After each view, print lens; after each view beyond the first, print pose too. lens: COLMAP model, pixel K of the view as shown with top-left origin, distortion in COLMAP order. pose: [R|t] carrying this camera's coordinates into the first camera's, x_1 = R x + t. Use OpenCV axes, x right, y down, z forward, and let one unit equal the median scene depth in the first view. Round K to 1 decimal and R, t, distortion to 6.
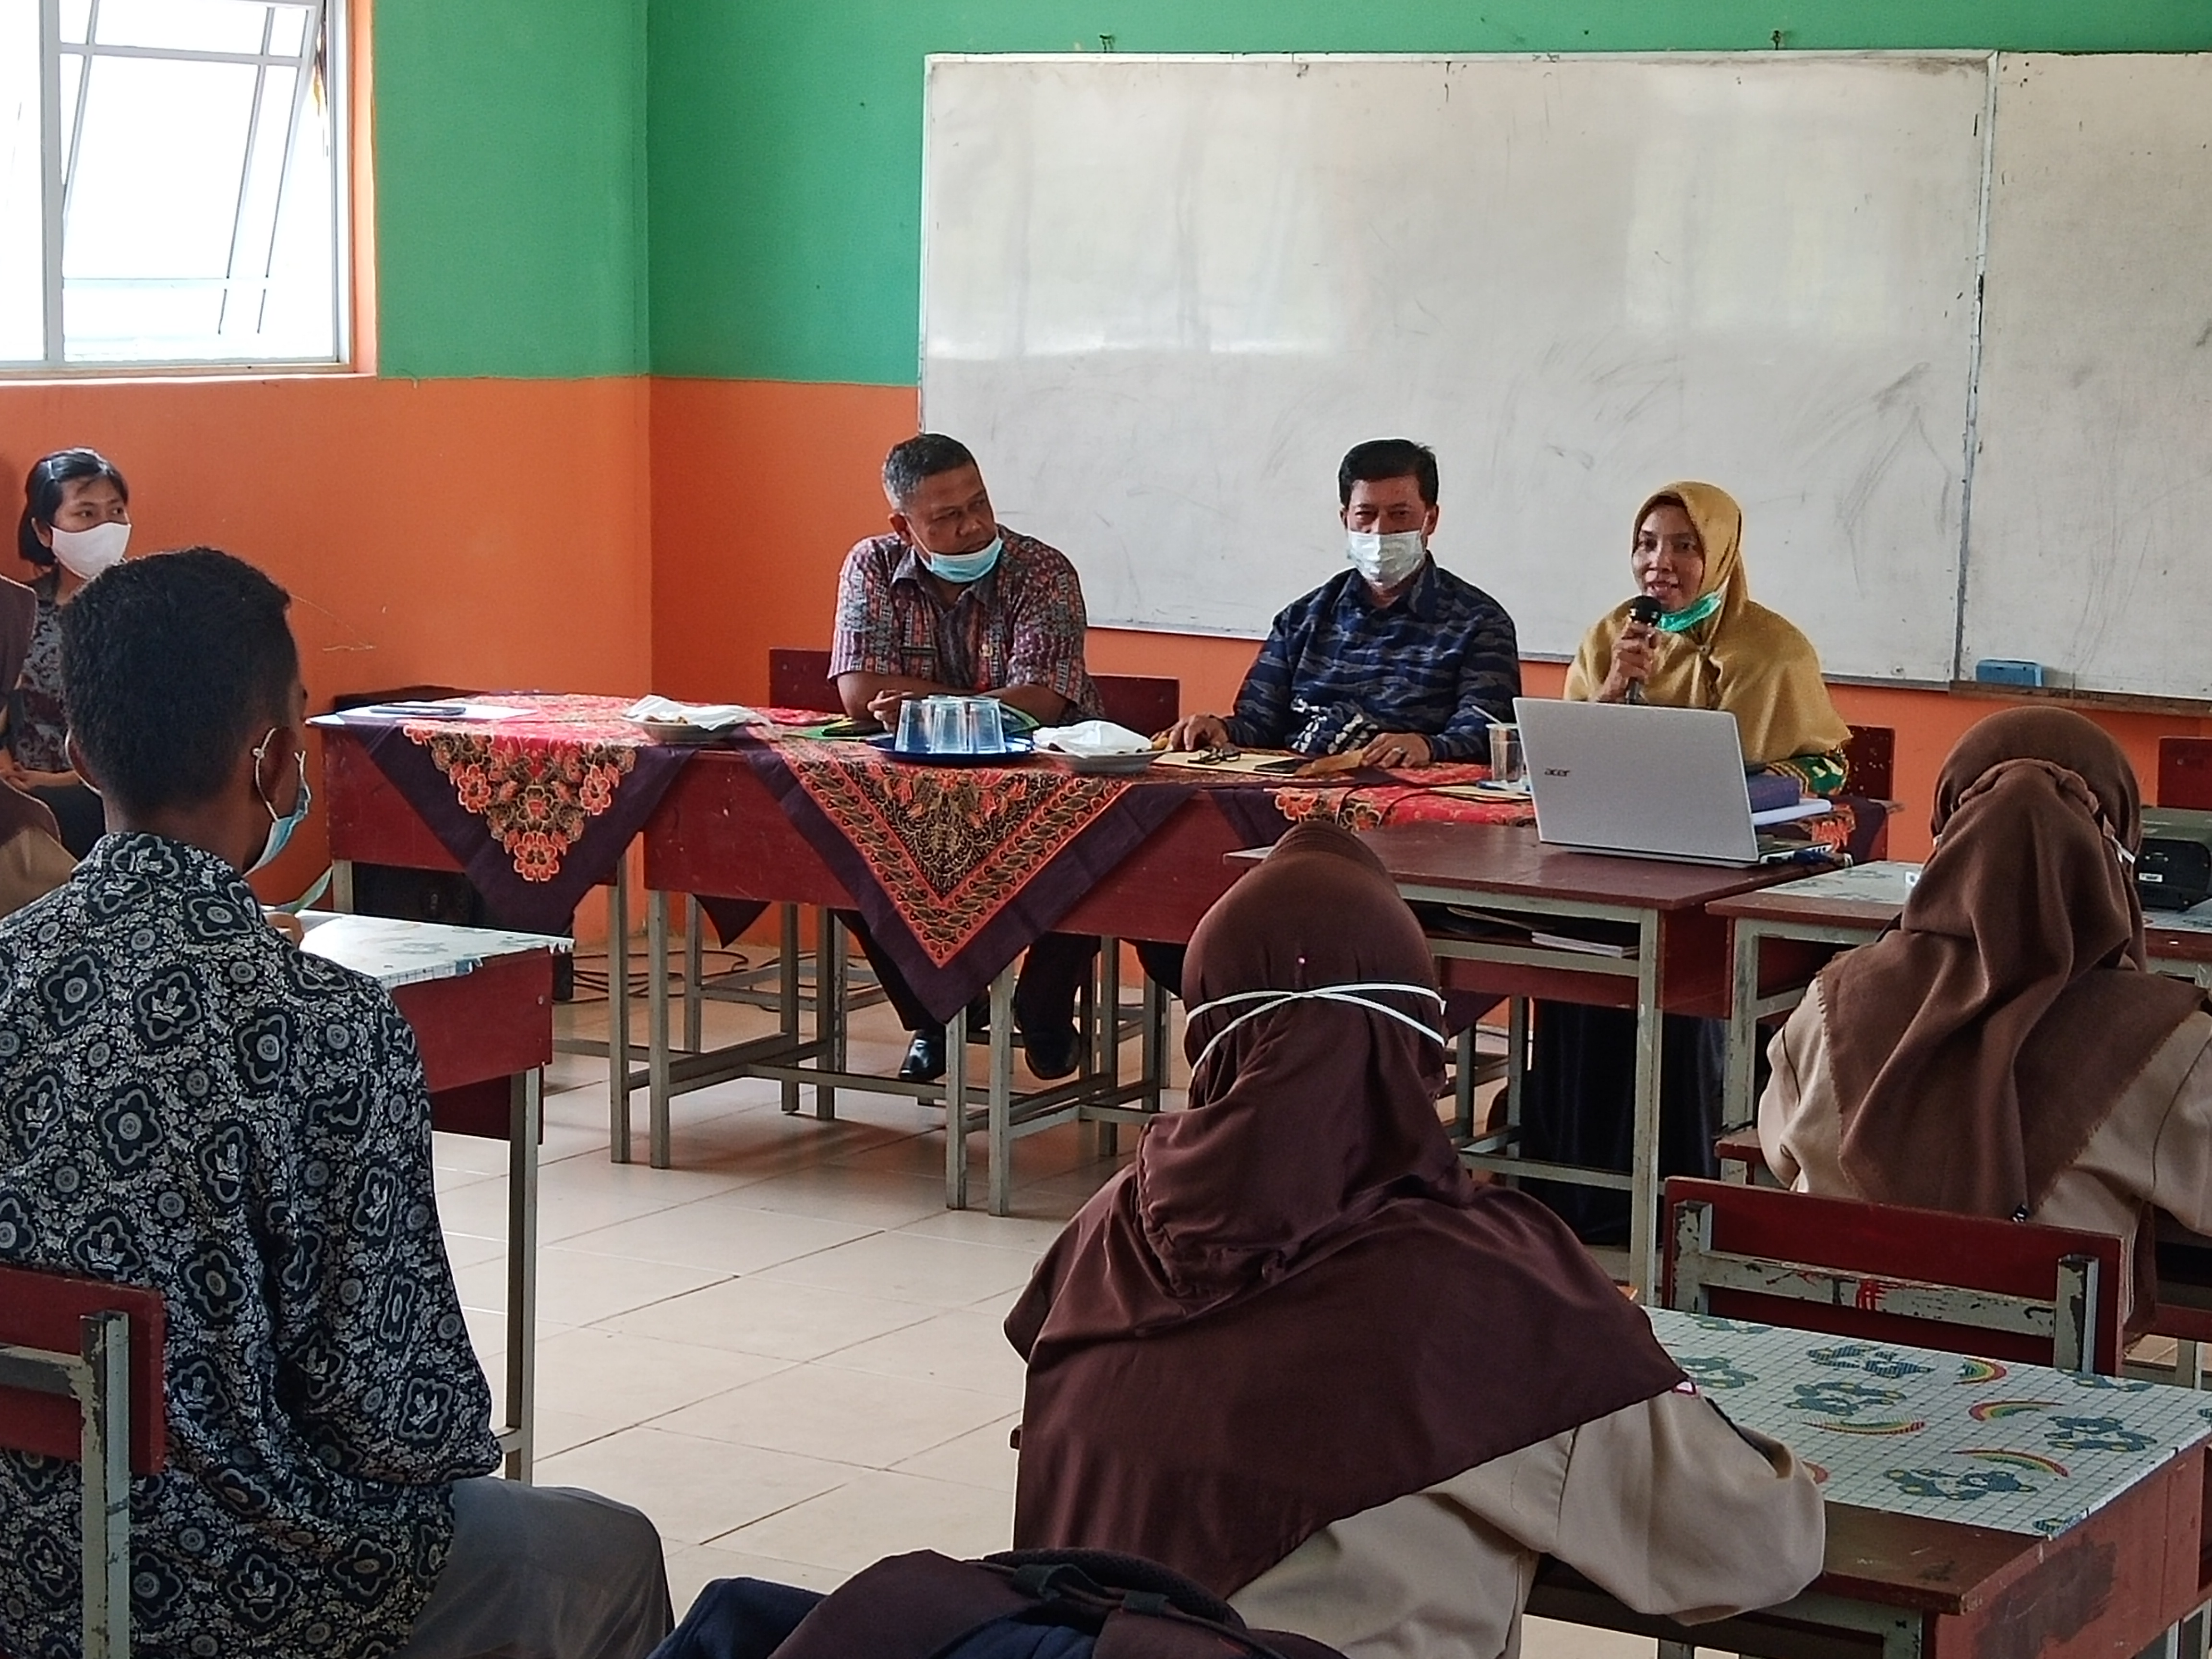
lens RADIAL K [[4433.7, 0, 1106.0], [0, 4433.7, 829.5], [0, 0, 1]] dist [0.044642, -0.141982]
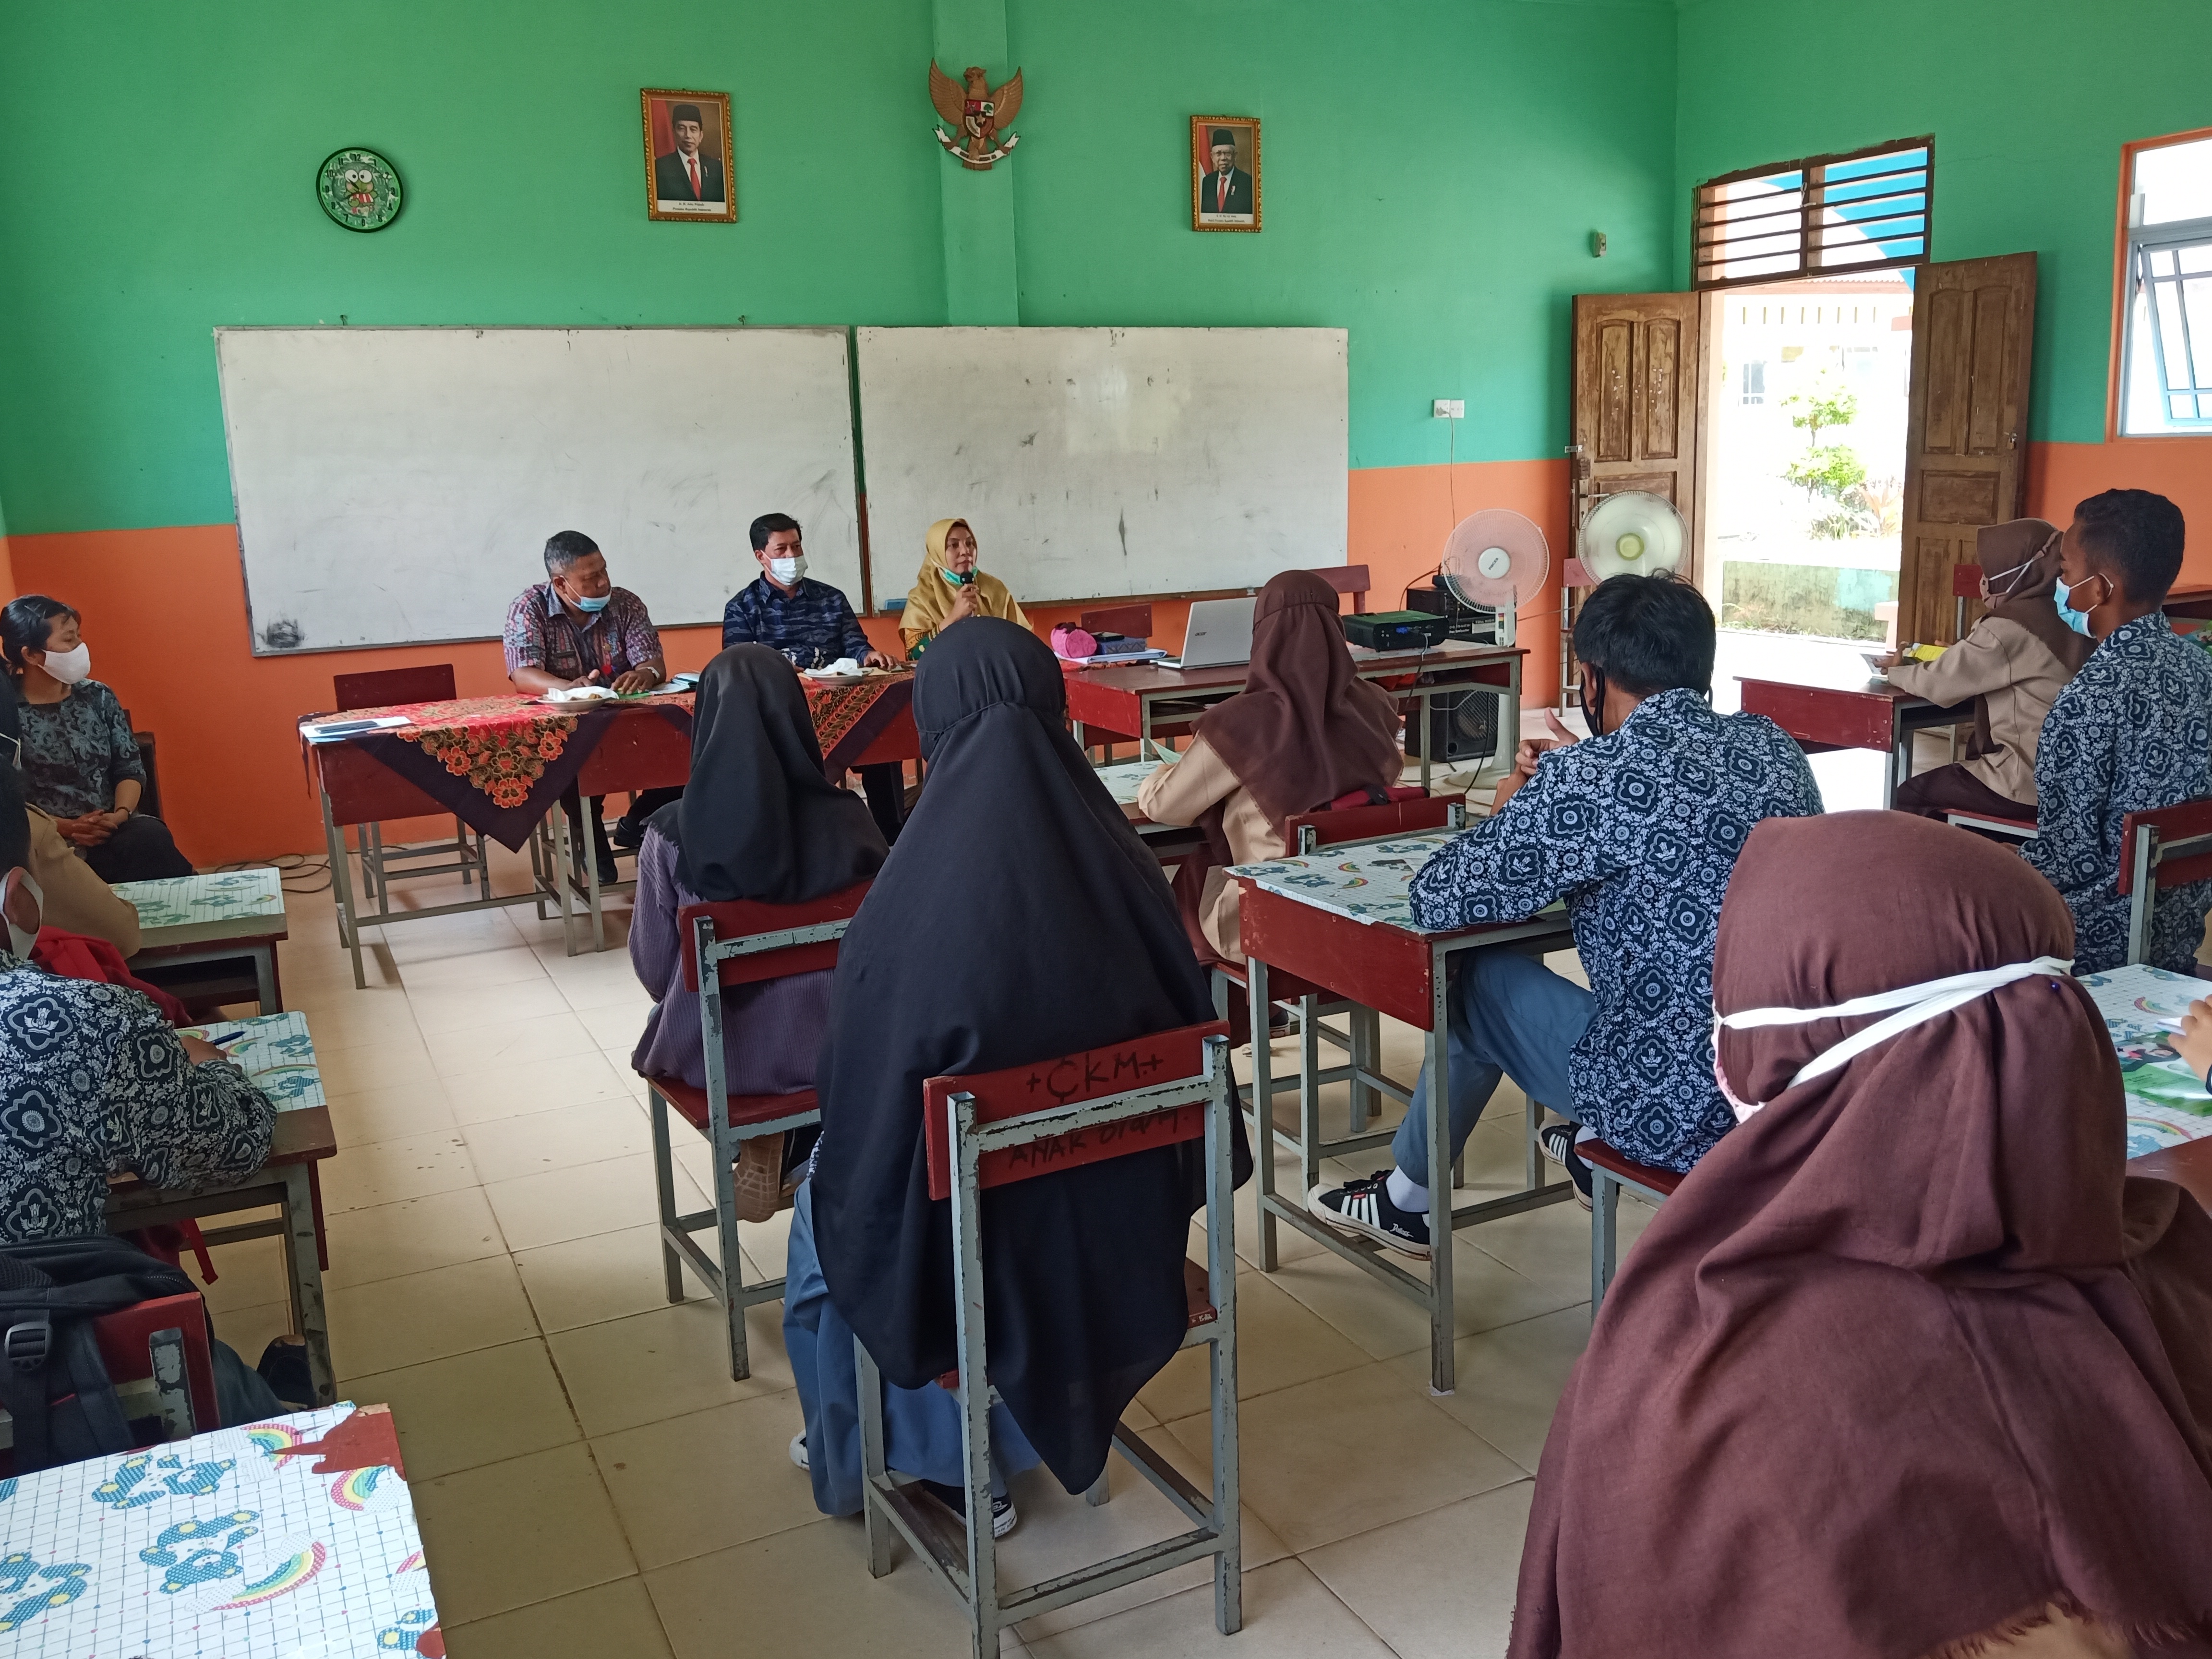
lens RADIAL K [[1797.7, 0, 1106.0], [0, 1797.7, 829.5], [0, 0, 1]] dist [0.005480, -0.076834]
pose [[0.533009, -0.210949, 0.819391, -0.568091], [0.150805, 0.976601, 0.153324, -0.050598], [-0.832562, 0.041845, 0.552349, 0.433512]]
